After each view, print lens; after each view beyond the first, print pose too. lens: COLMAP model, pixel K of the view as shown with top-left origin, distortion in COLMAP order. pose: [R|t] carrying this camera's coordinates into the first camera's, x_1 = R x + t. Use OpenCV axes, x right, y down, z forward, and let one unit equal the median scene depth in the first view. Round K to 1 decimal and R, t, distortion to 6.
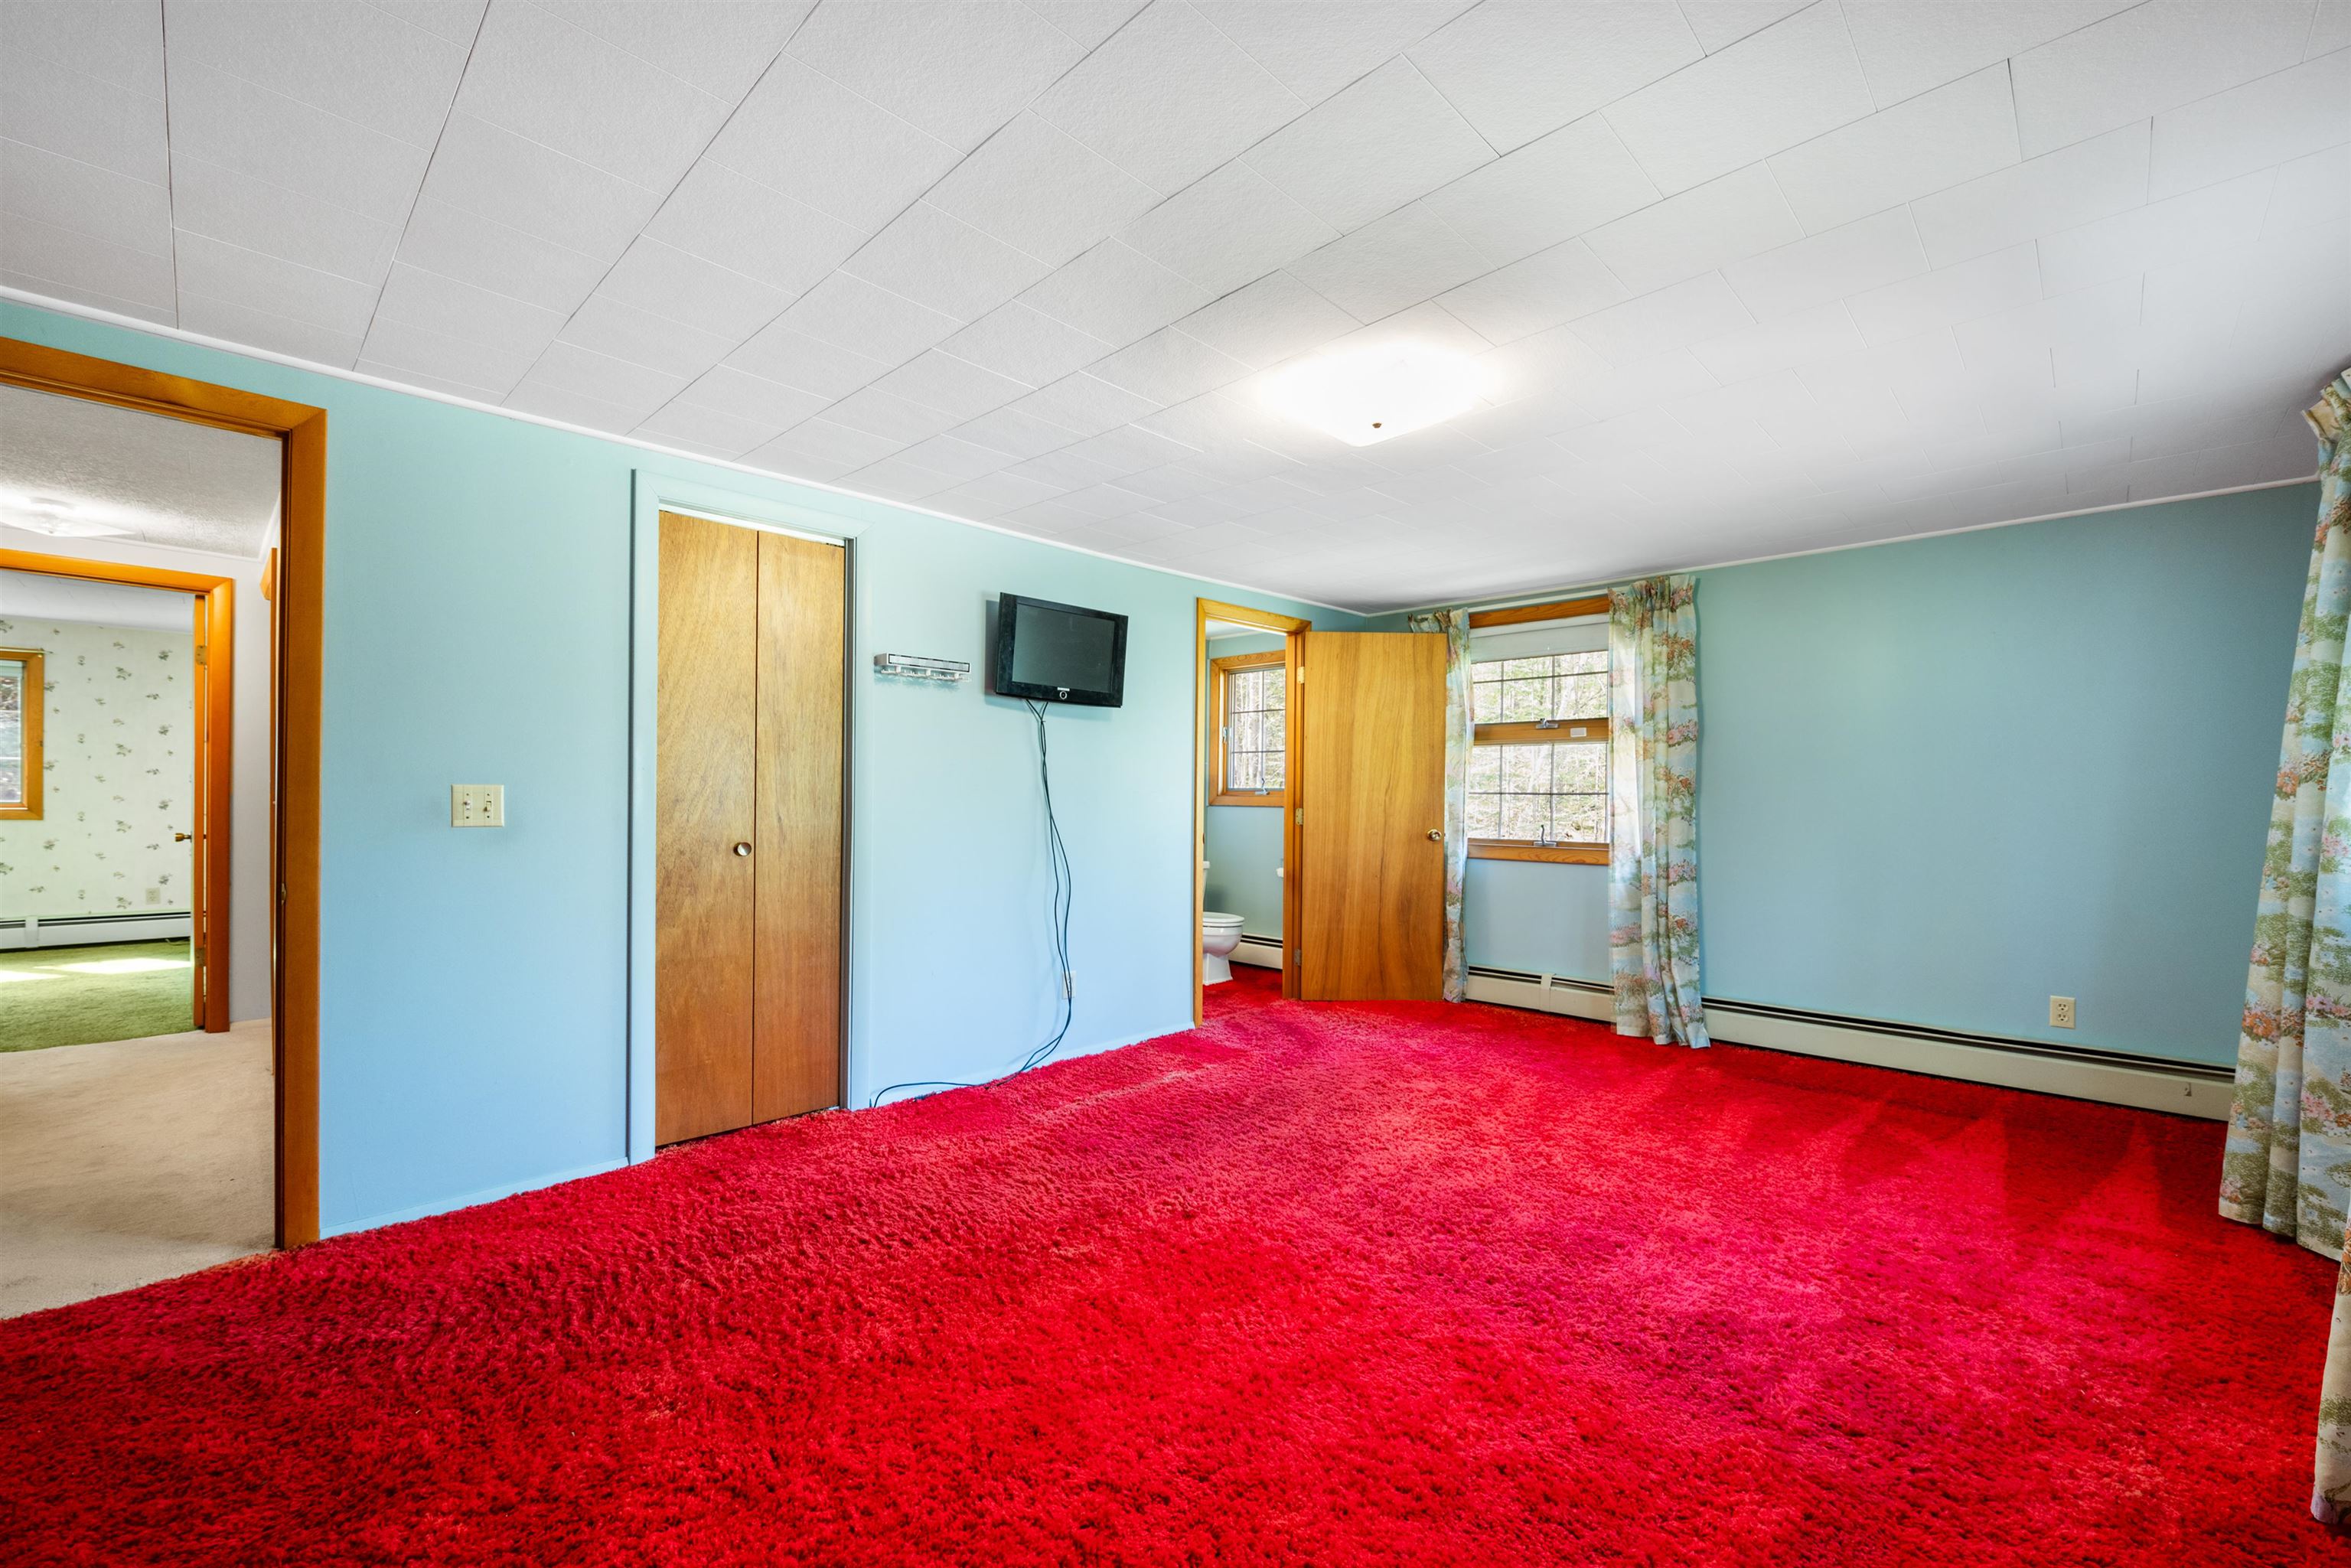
lens RADIAL K [[953.7, 0, 1174.3], [0, 953.7, 803.4], [0, 0, 1]] dist [-0.002237, -0.000688]
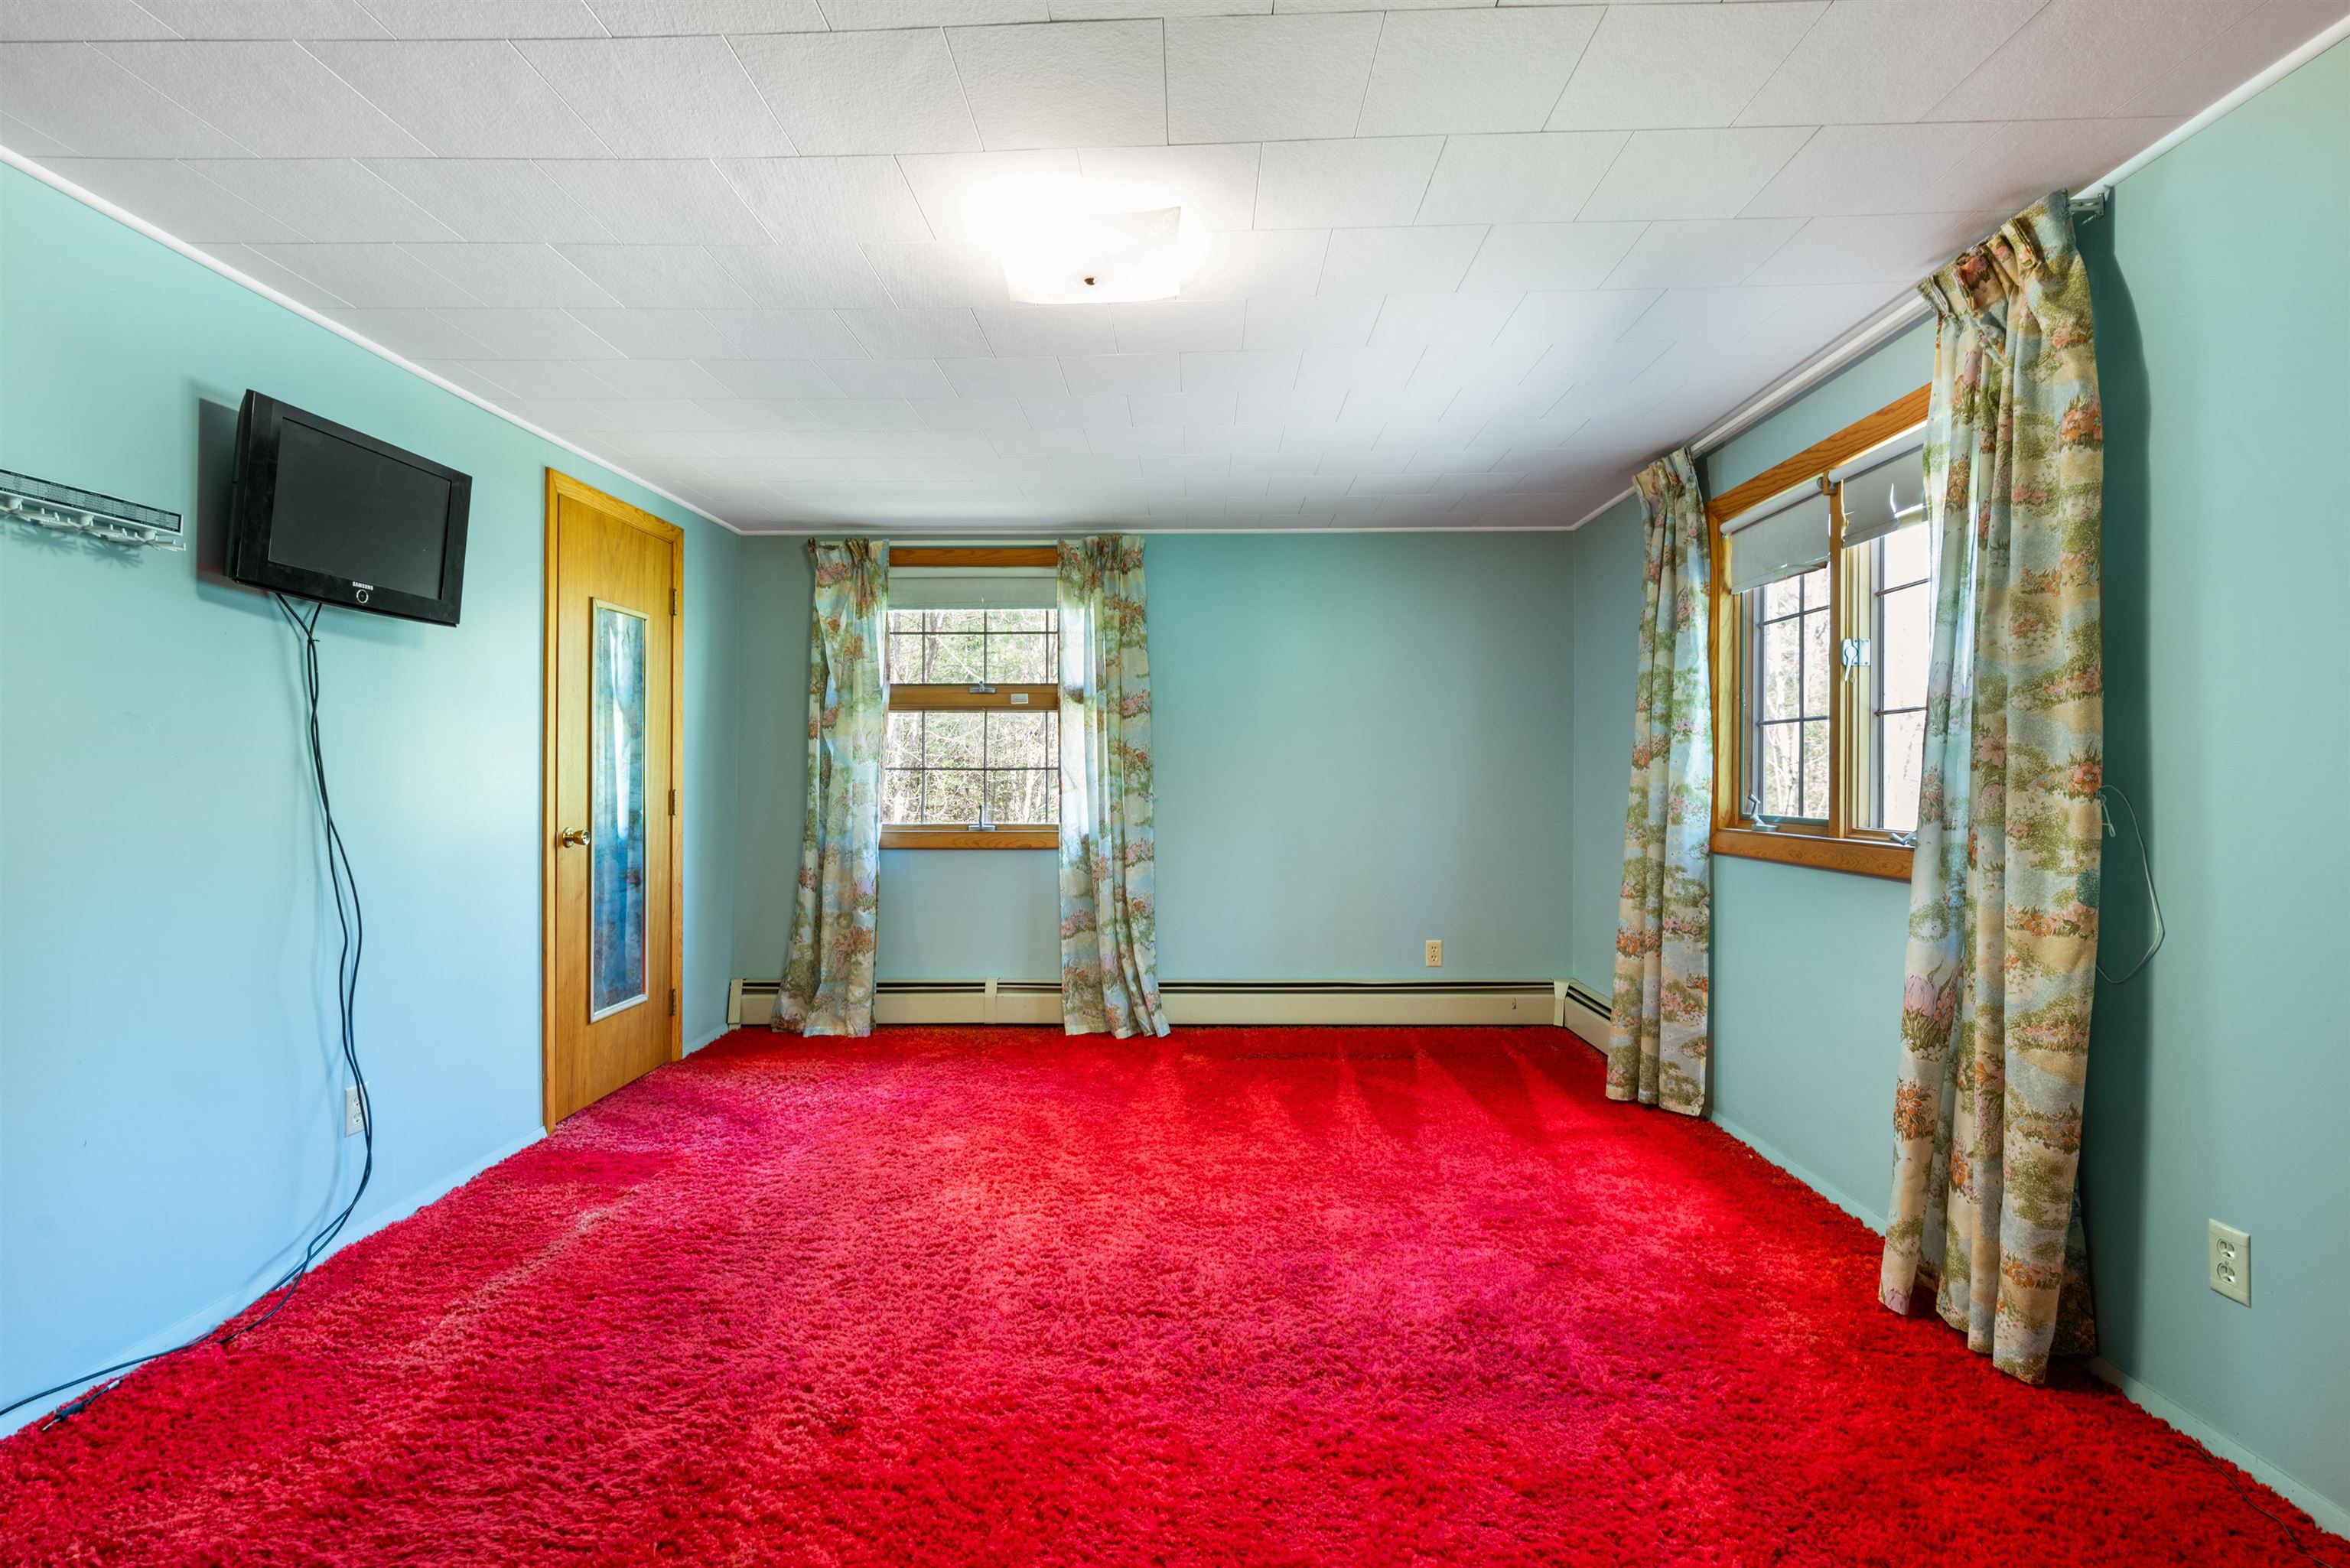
lens RADIAL K [[1113.7, 0, 1171.9], [0, 1113.7, 771.6], [0, 0, 1]] dist [-0.002423, -0.001090]
pose [[0.732582, -0.004972, 0.680661, -0.219714], [0.011577, 0.999920, -0.005156, -0.001155], [-0.680580, 0.011657, 0.732581, 0.199373]]
